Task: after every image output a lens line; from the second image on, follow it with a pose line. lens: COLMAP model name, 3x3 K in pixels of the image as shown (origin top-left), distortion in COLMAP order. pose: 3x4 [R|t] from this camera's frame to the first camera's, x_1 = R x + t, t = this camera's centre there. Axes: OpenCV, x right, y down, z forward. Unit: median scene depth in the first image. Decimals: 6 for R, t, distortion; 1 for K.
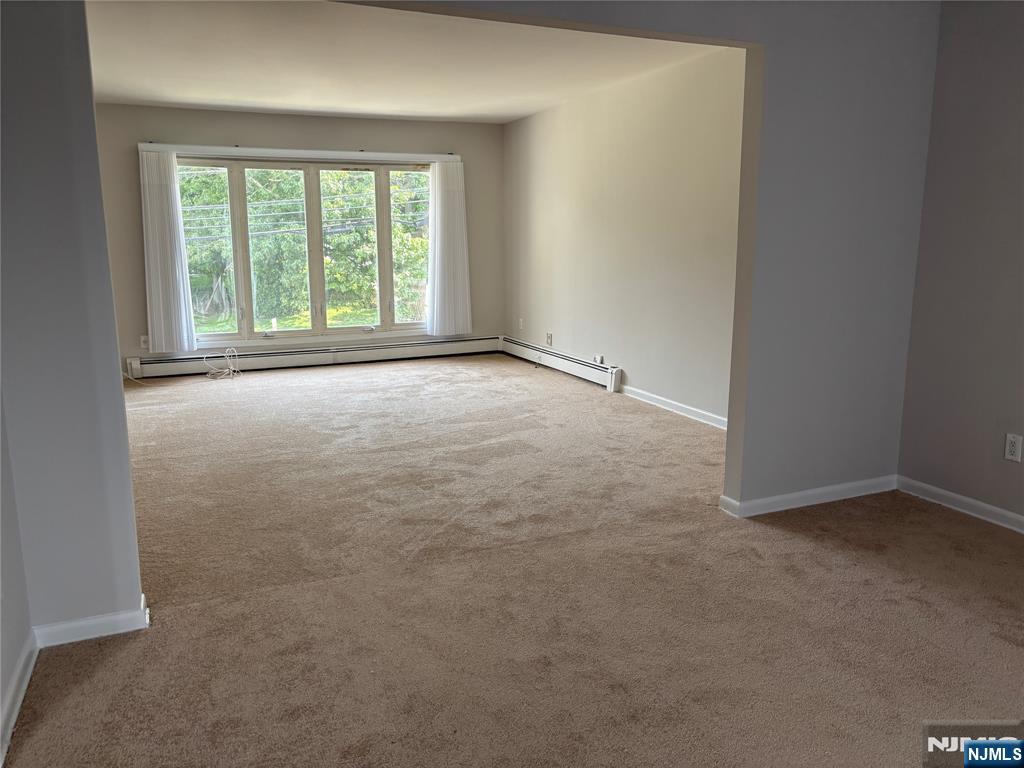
lens RADIAL K [[765.7, 0, 514.3], [0, 765.7, 386.0], [0, 0, 1]] dist [0.037942, -0.039138]
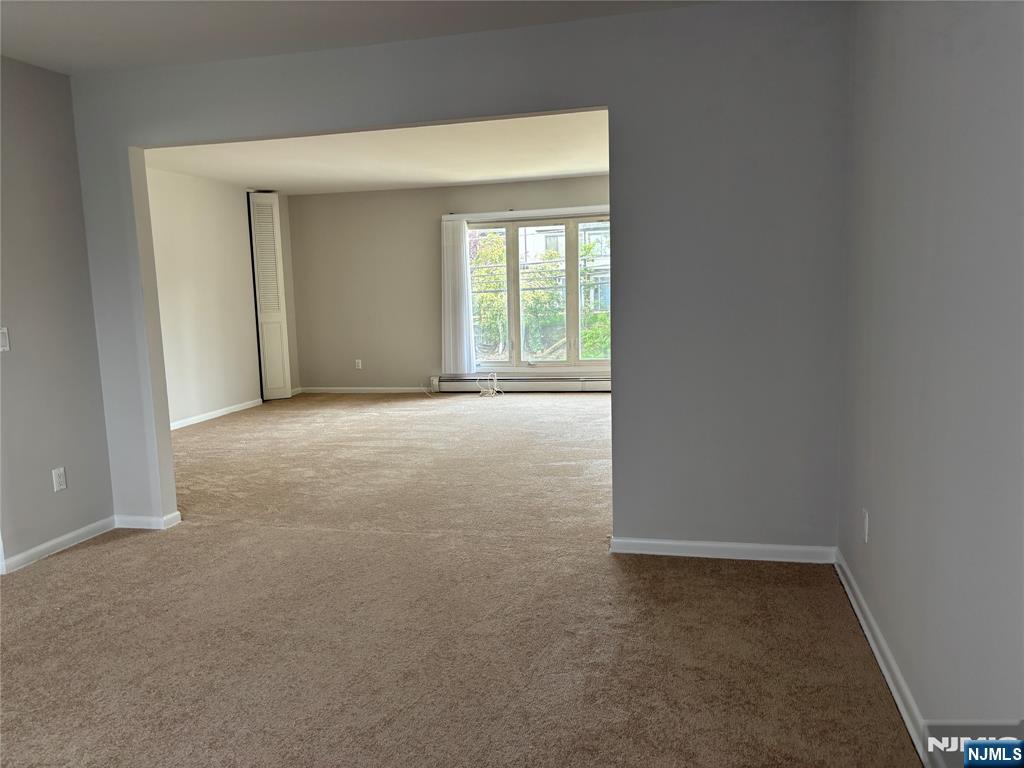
lens RADIAL K [[765.7, 0, 514.3], [0, 765.7, 386.0], [0, 0, 1]] dist [0.037942, -0.039138]
pose [[0.795691, 0.059732, -0.602750, 0.398259], [-0.085652, 0.996222, -0.014345, -0.013227], [0.599616, 0.063040, 0.797801, 0.039105]]
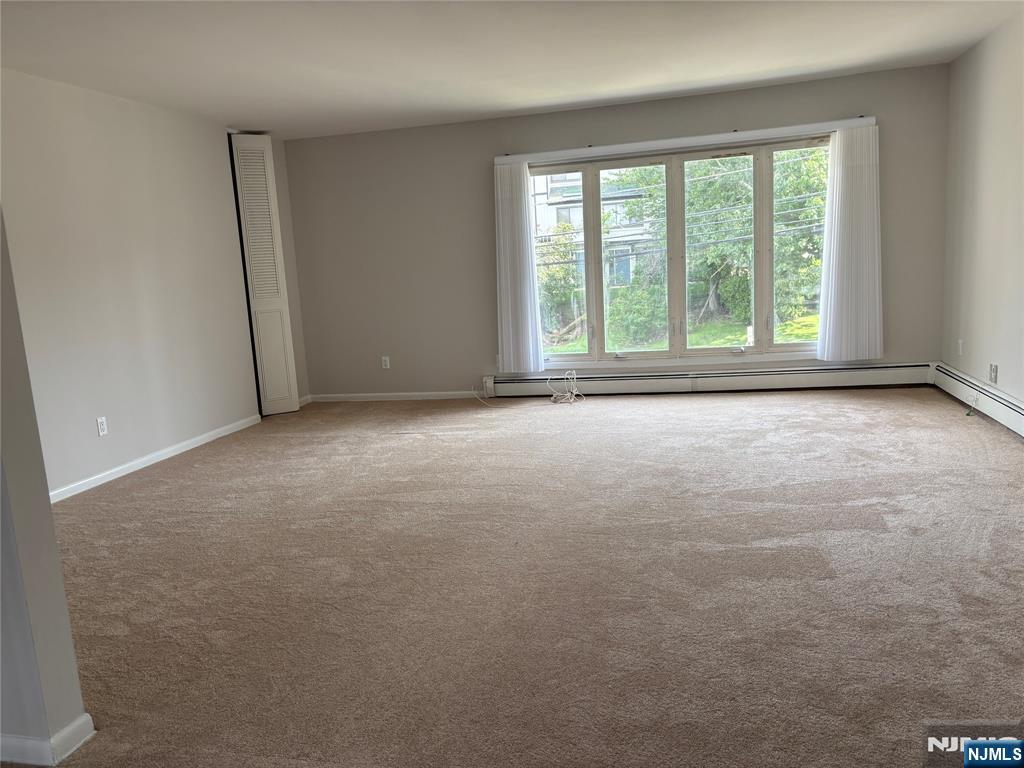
lens RADIAL K [[765.7, 0, 514.3], [0, 765.7, 386.0], [0, 0, 1]] dist [0.037942, -0.039138]
pose [[0.795370, 0.051516, -0.603931, 0.125483], [-0.054273, 0.998432, 0.013691, -0.039078], [0.603689, 0.021888, 0.796919, 0.234071]]
